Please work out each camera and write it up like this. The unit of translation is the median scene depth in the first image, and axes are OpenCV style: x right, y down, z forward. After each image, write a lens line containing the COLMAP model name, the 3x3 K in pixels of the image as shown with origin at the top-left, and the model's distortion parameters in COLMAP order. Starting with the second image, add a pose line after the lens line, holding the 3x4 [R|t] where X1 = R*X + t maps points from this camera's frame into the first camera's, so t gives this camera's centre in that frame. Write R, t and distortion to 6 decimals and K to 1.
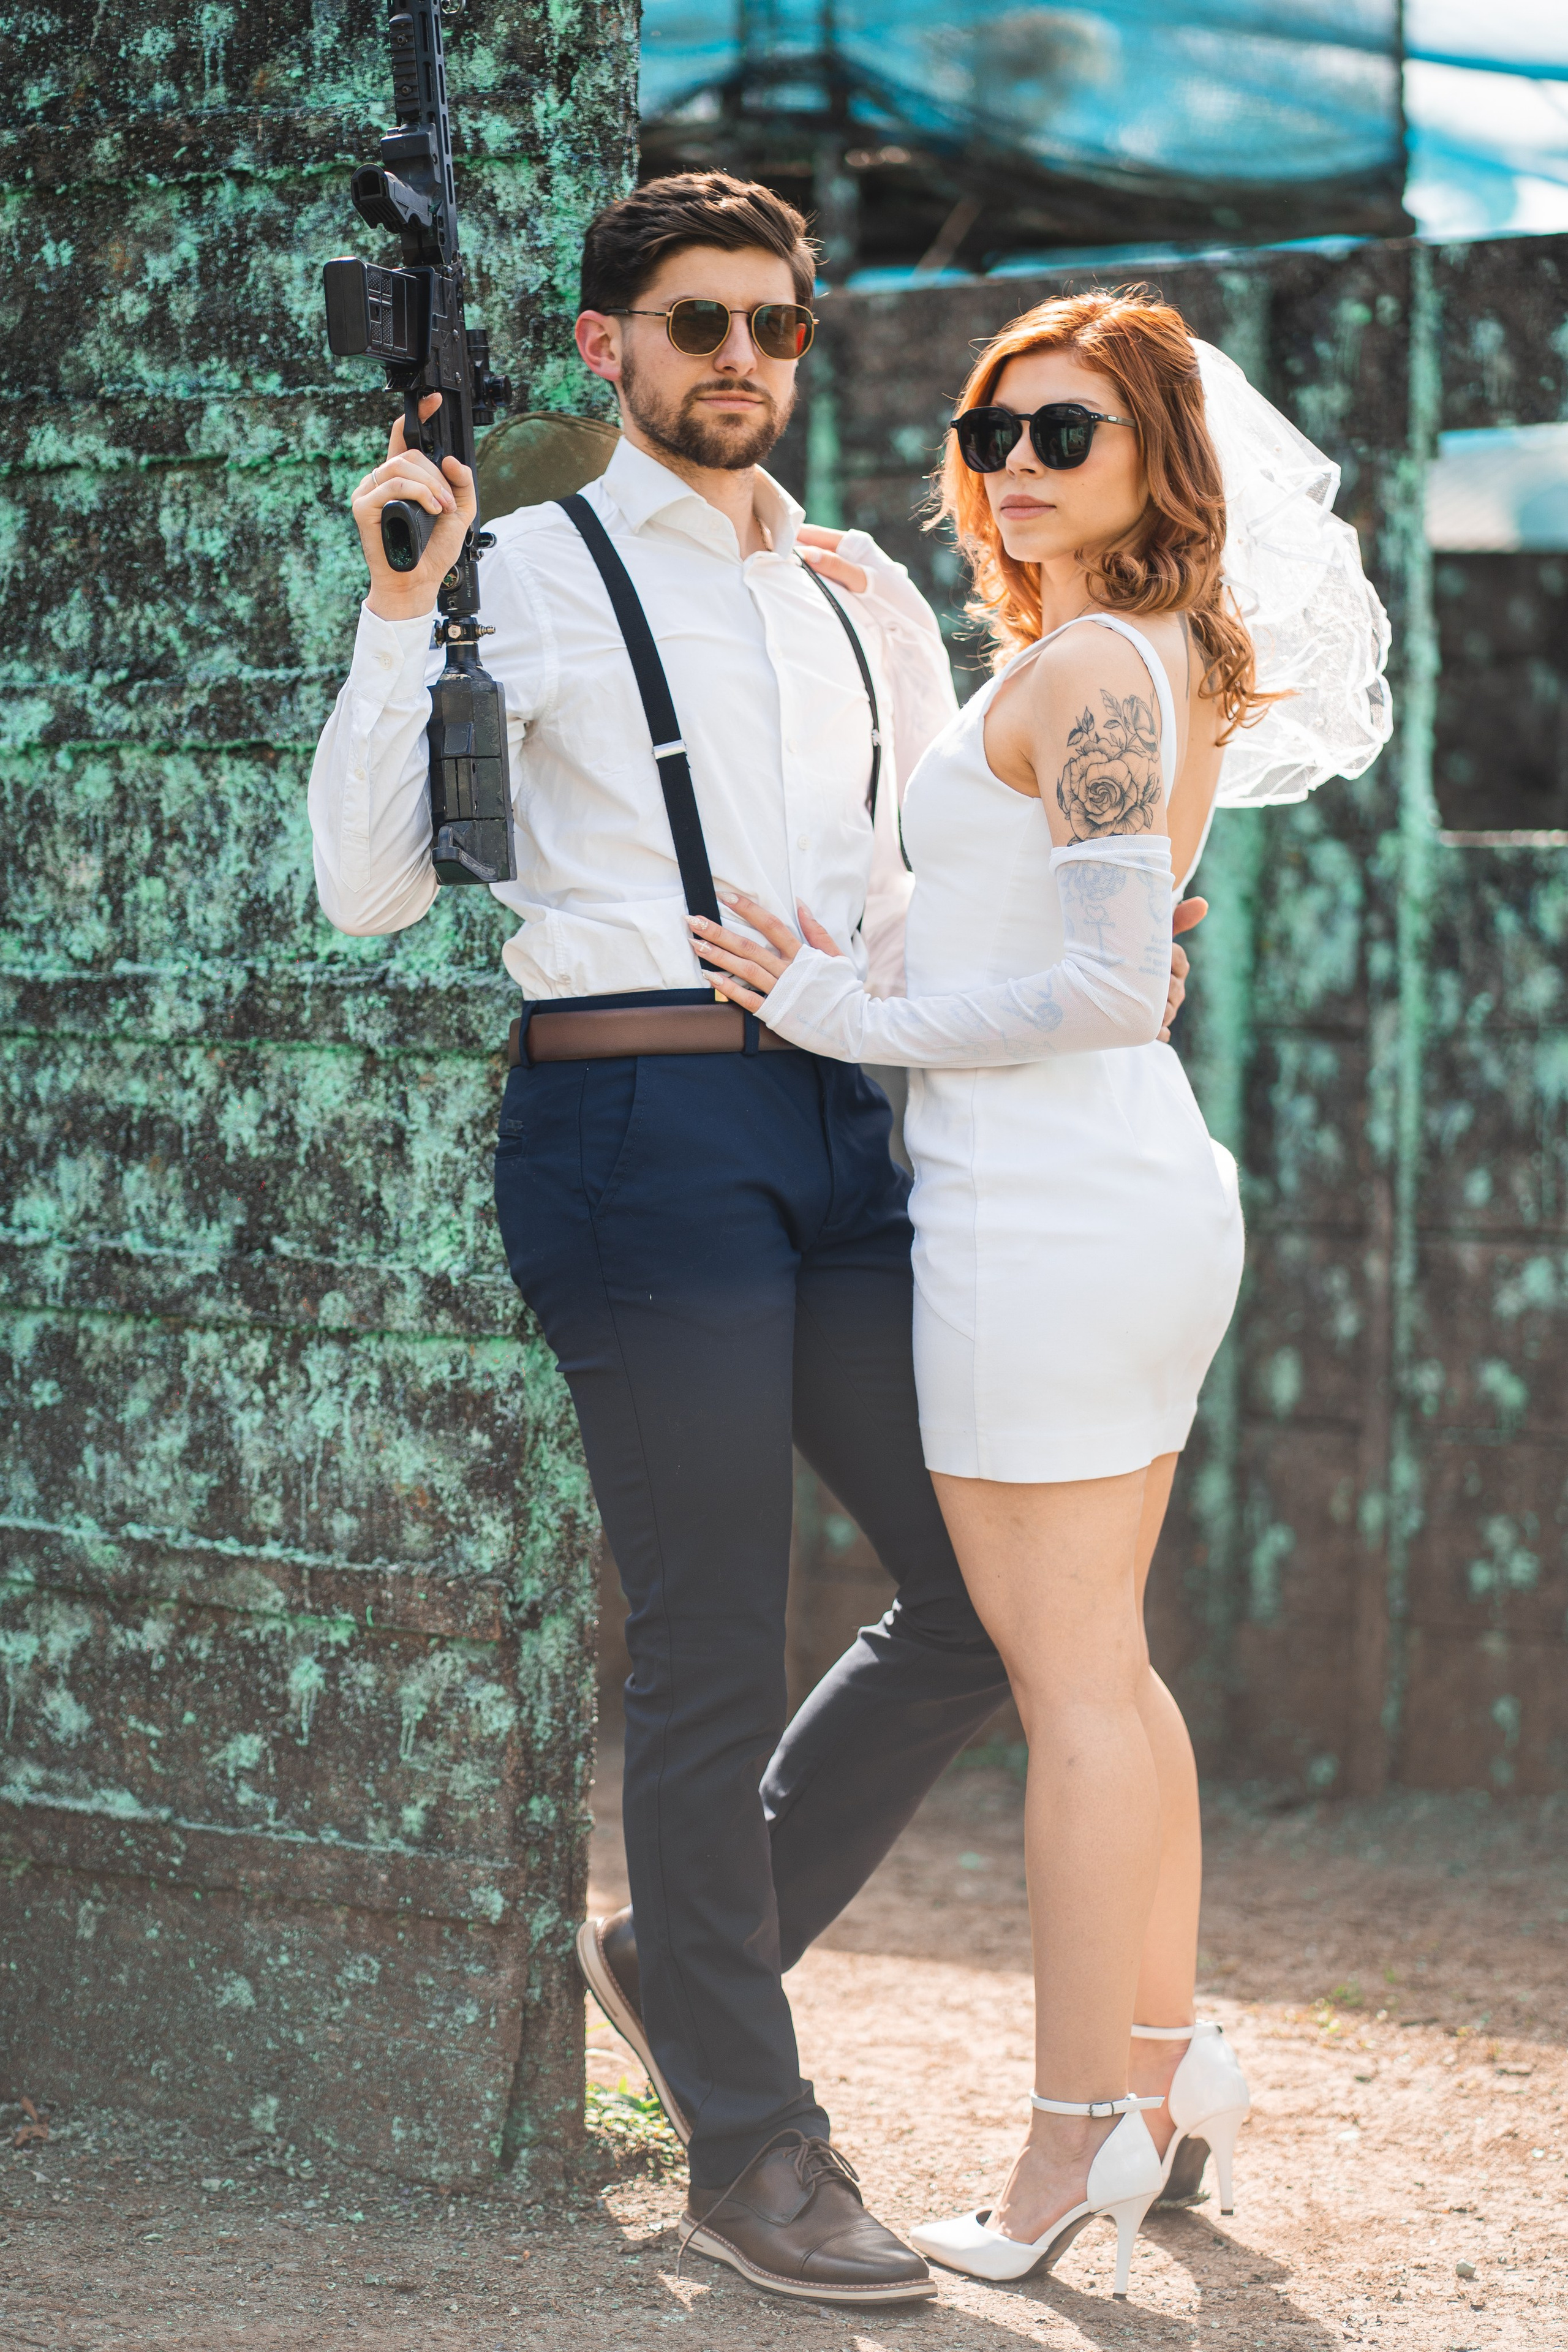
lens RADIAL K [[5566.8, 0, 784.0], [0, 5566.8, 1176.0], [0, 0, 1]] dist [0.179471, -3.084876]
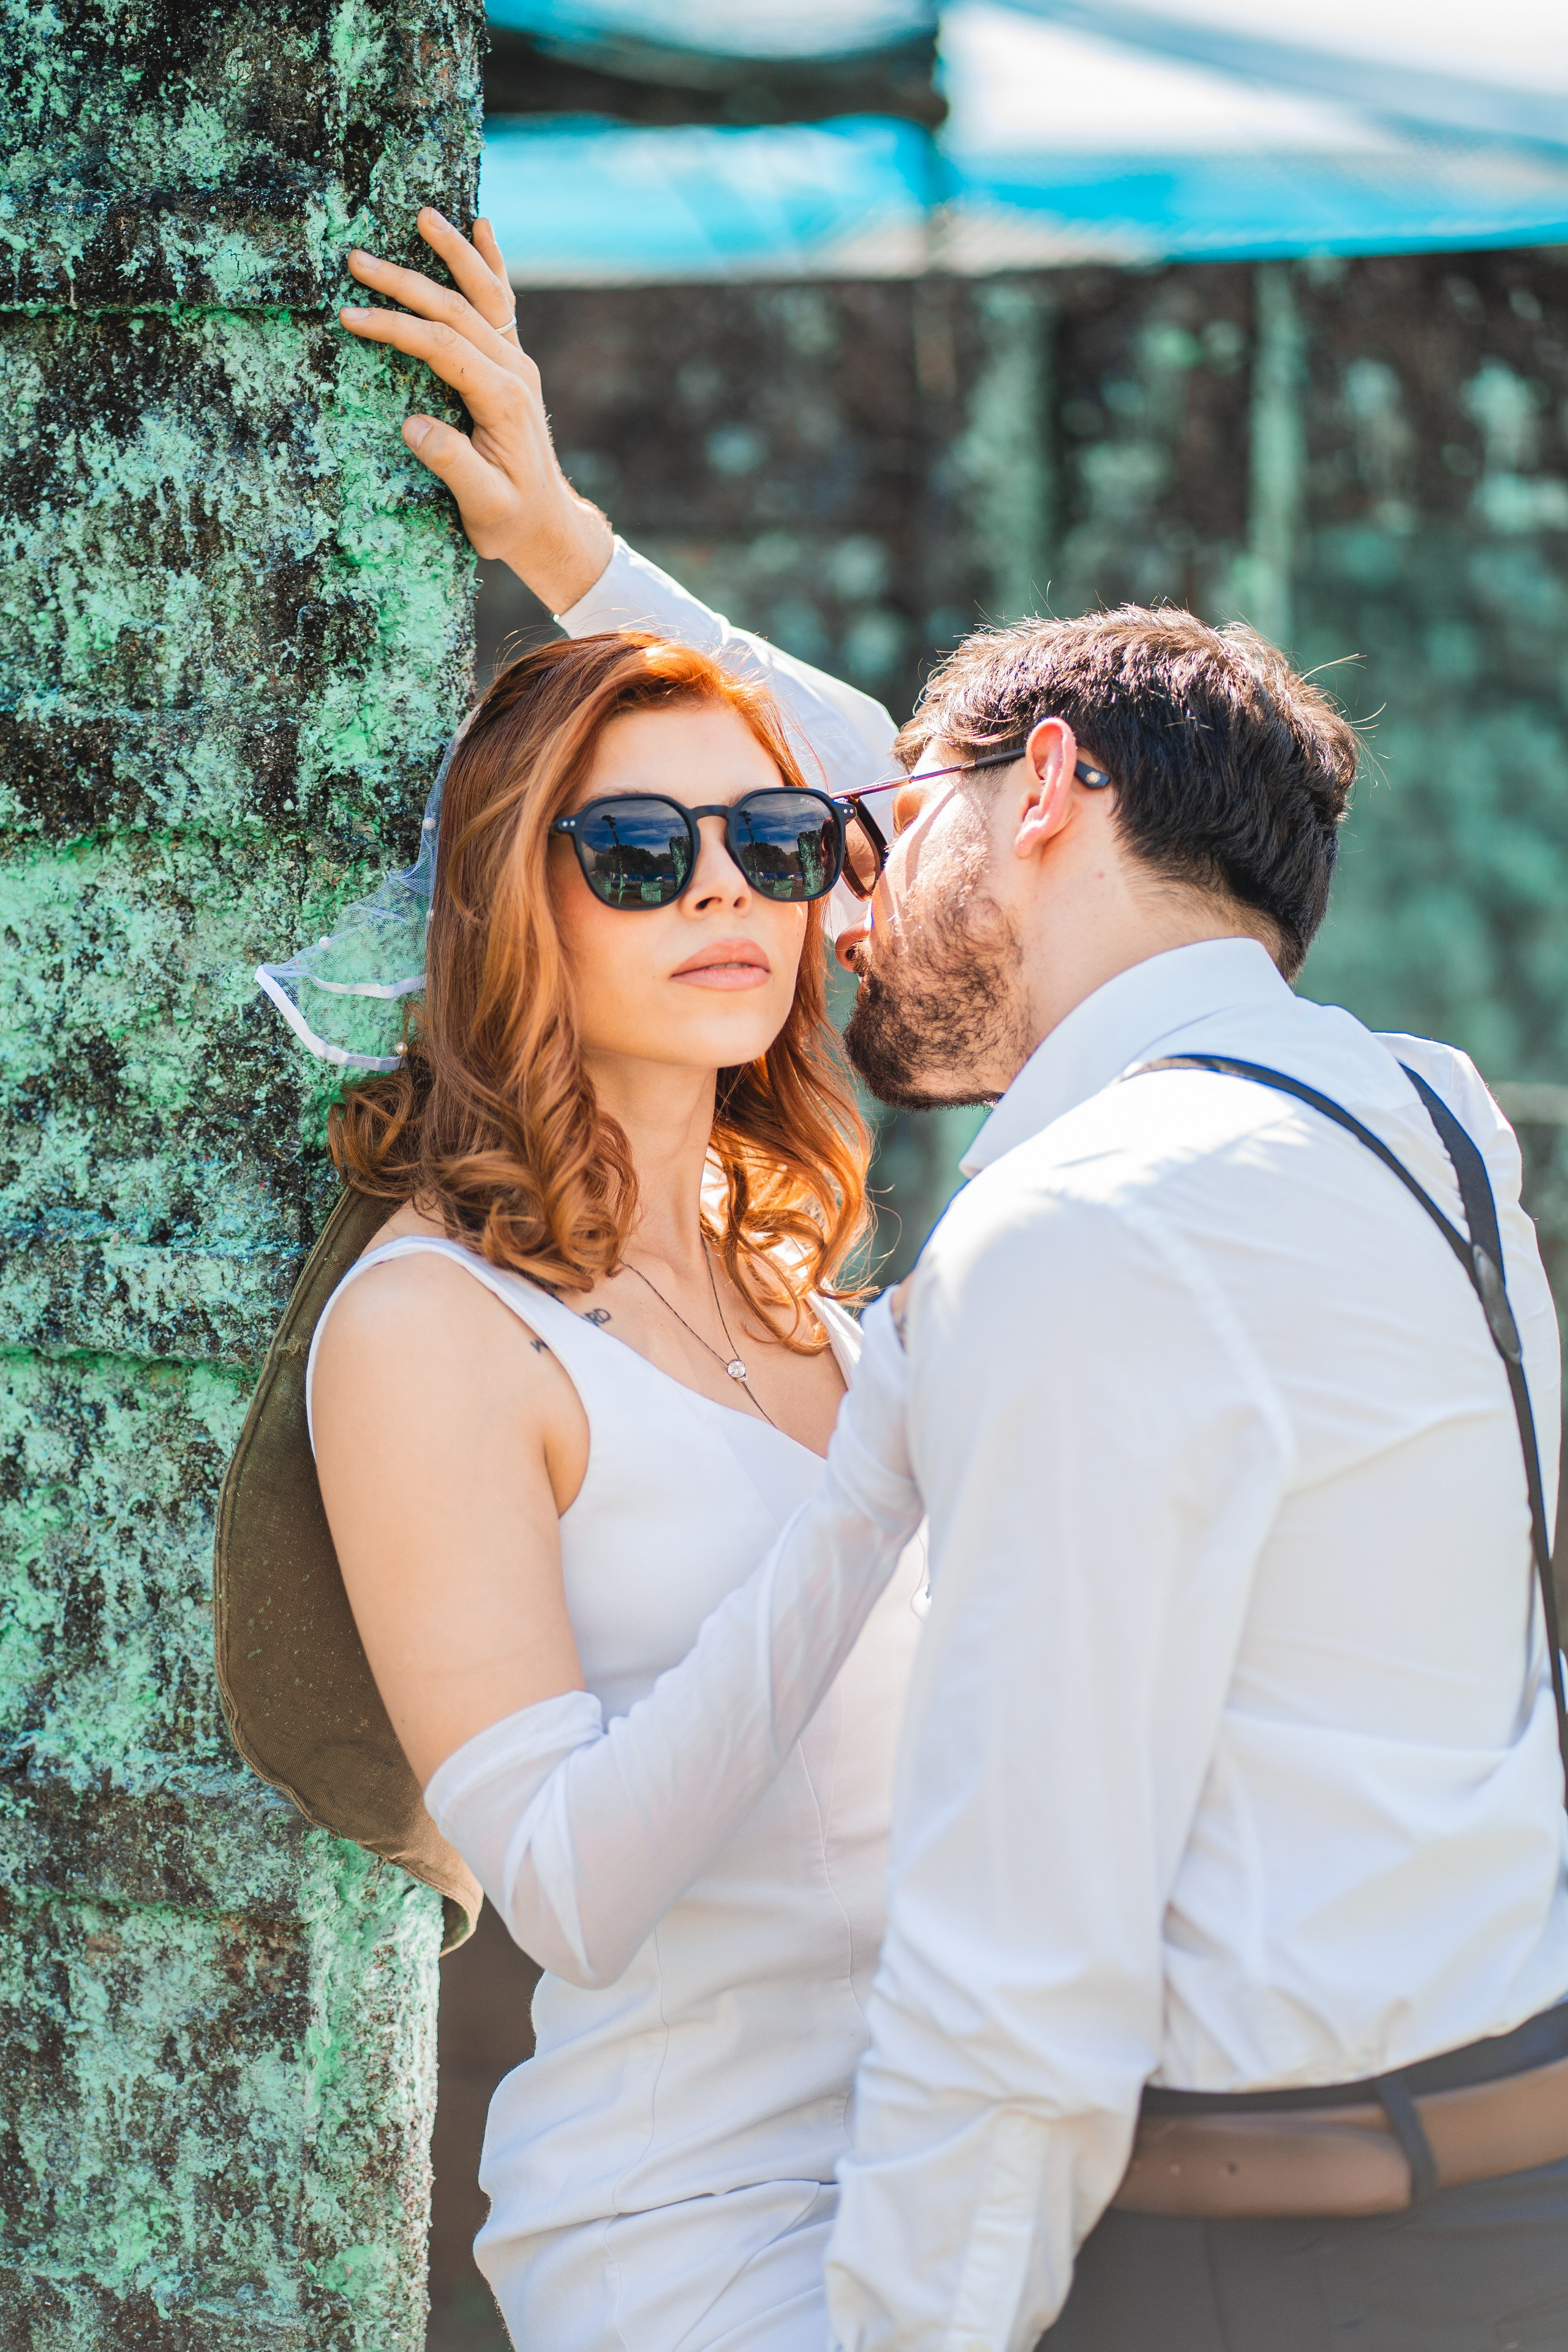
lens RADIAL K [[5621.4, 0, 788.9], [0, 5621.4, 1190.4], [0, 0, 1]] dist [0.237550, -3.357885]
pose [[0.988331, -0.010638, 0.151949, -0.080577], [0.003423, 0.998857, 0.047669, -0.118869], [-0.152283, -0.046592, 0.987238, 0.426267]]
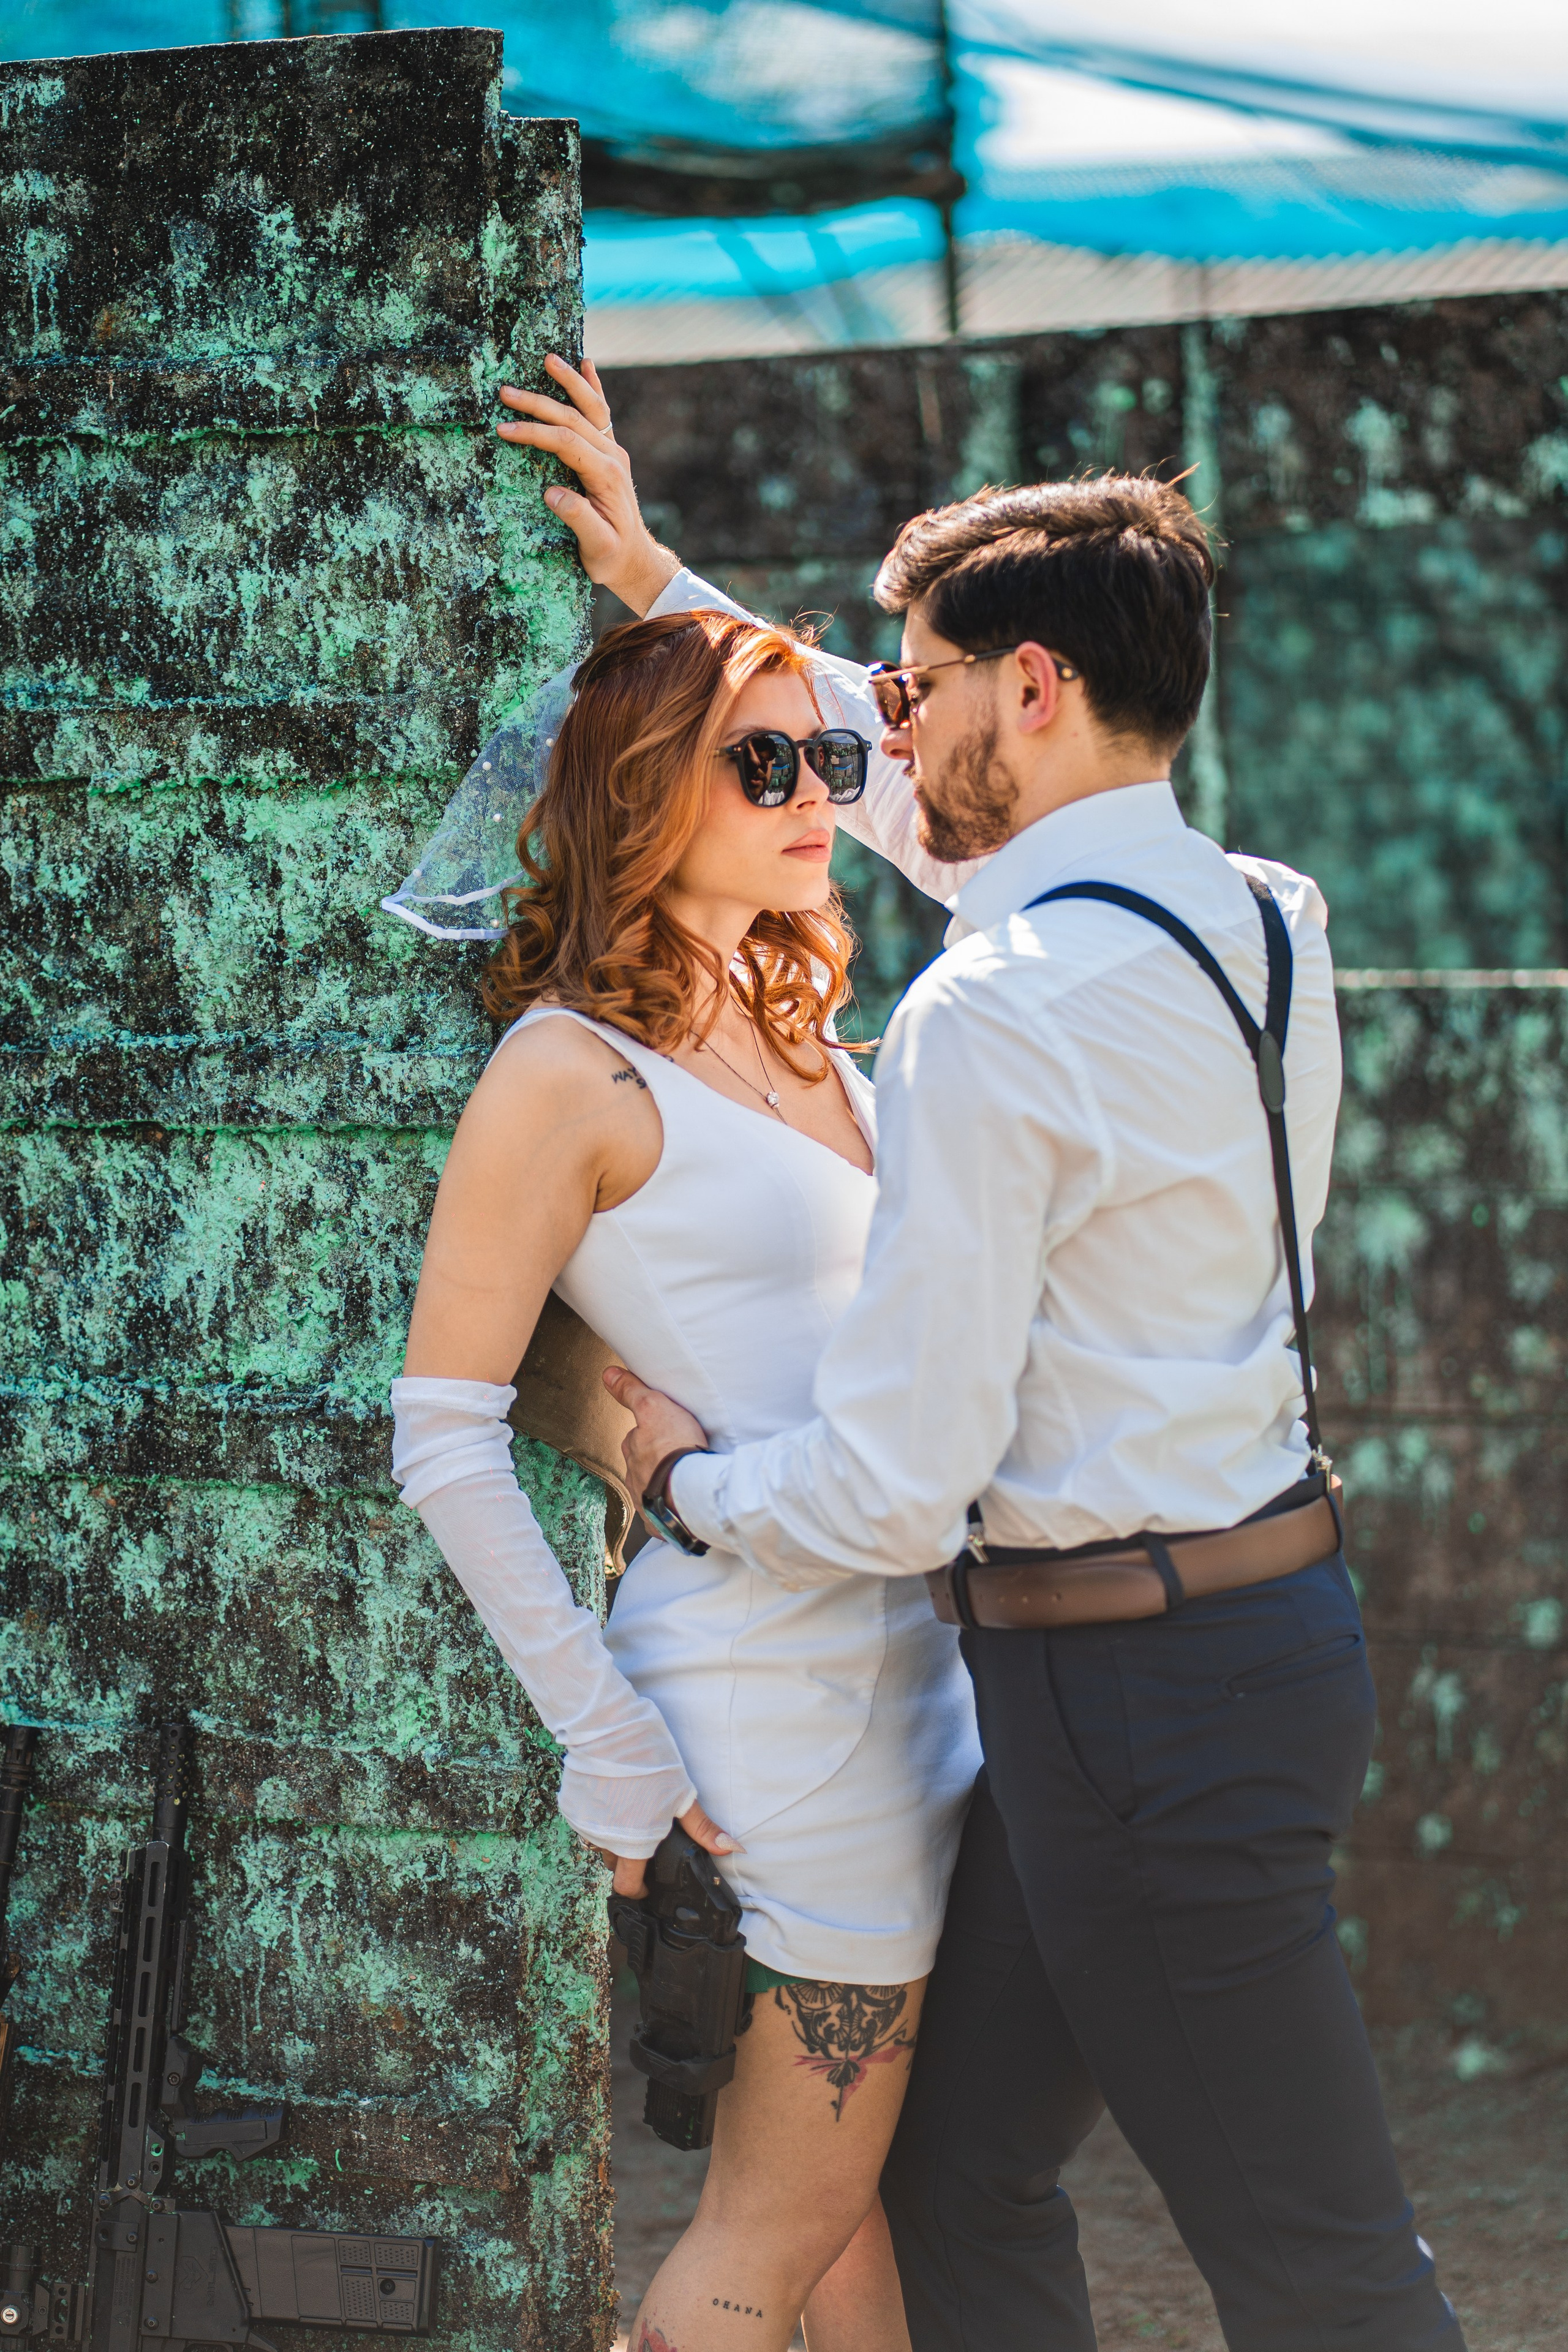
lens RADIAL K [[5566.8, 0, 784.0], [0, 5566.8, 1176.0], [0, 0, 1]] dist [0.179471, -3.084876]
pose [[0.989604, -0.051239, 0.134381, -0.112660], [0.045947, 0.998052, 0.042195, -0.101080], [-0.136281, -0.035582, 0.990031, 0.162094]]
